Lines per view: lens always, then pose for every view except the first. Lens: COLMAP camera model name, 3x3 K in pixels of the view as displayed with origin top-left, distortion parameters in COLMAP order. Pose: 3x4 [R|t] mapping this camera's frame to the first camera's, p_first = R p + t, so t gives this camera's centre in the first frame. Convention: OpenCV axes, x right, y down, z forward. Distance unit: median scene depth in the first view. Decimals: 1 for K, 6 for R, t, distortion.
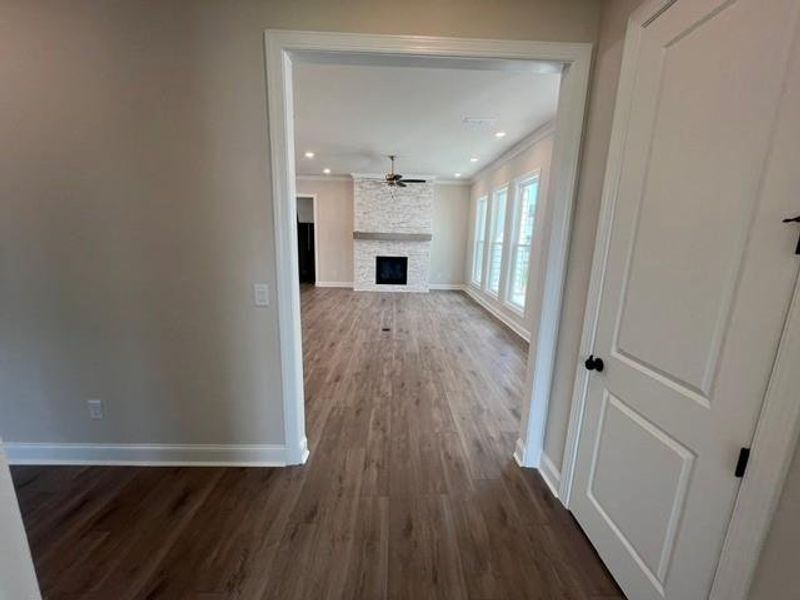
lens RADIAL K [[316.8, 0, 400.1], [0, 316.8, 300.4], [0, 0, 1]] dist [-0.002007, -0.000631]
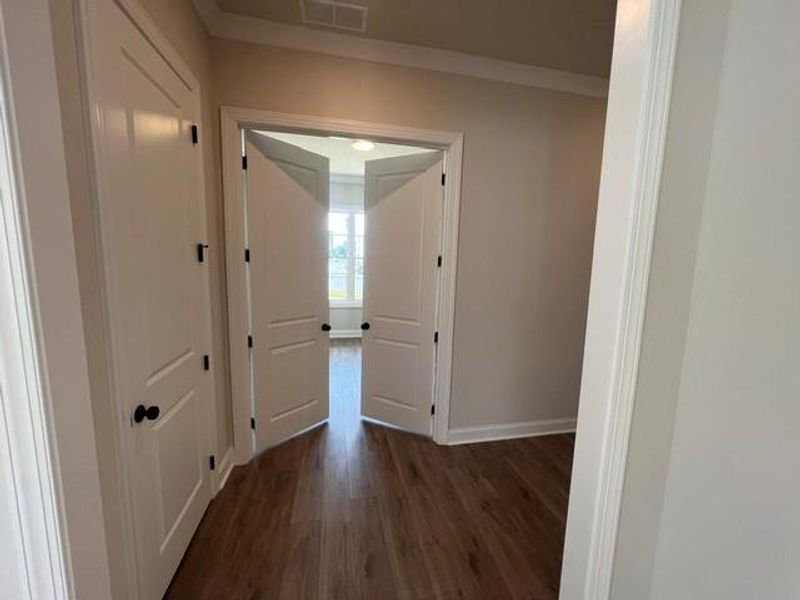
lens RADIAL K [[316.8, 0, 399.7], [0, 316.8, 301.0], [0, 0, 1]] dist [-0.002007, -0.000631]
pose [[-0.979494, -0.029684, -0.199276, 0.154942], [-0.092845, 0.944307, 0.315695, -0.353314], [0.178807, 0.327723, -0.927699, 1.678655]]
